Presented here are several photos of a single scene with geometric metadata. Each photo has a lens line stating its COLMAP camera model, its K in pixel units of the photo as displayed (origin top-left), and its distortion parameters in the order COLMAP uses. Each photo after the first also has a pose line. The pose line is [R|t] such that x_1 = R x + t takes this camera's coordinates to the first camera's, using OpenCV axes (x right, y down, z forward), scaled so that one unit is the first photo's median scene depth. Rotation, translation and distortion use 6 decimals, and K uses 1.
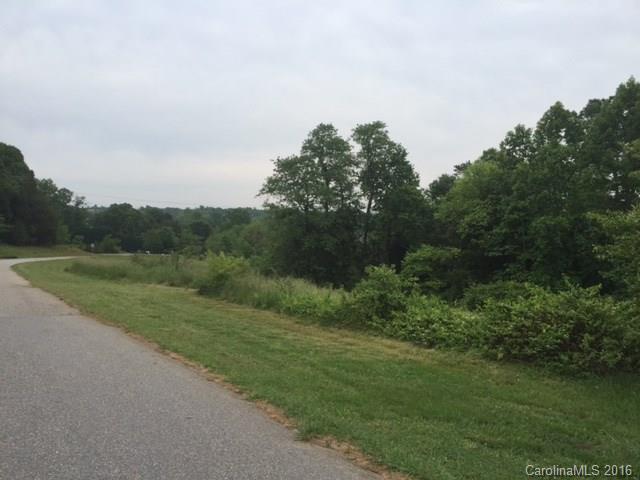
lens RADIAL K [[547.2, 0, 320.0], [0, 547.2, 240.0], [0, 0, 1]] dist [0.103638, -0.153942]
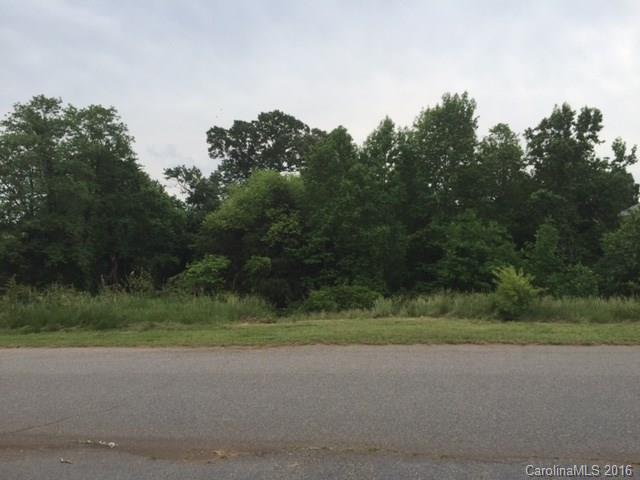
lens RADIAL K [[547.2, 0, 320.0], [0, 547.2, 240.0], [0, 0, 1]] dist [0.103638, -0.153942]
pose [[0.635979, -0.003531, 0.771699, -0.355703], [0.015145, 0.999854, -0.007907, -0.004831], [-0.771558, 0.016716, 0.635939, 0.253341]]
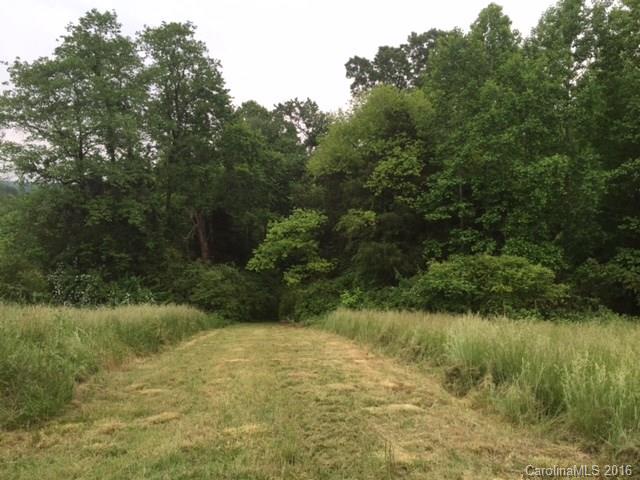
lens RADIAL K [[547.2, 0, 320.0], [0, 547.2, 240.0], [0, 0, 1]] dist [0.103638, -0.153942]
pose [[0.853916, -0.058566, 0.517106, -0.119950], [0.030884, 0.997599, 0.061987, 0.005820], [-0.519494, -0.036961, 0.853674, 0.377563]]
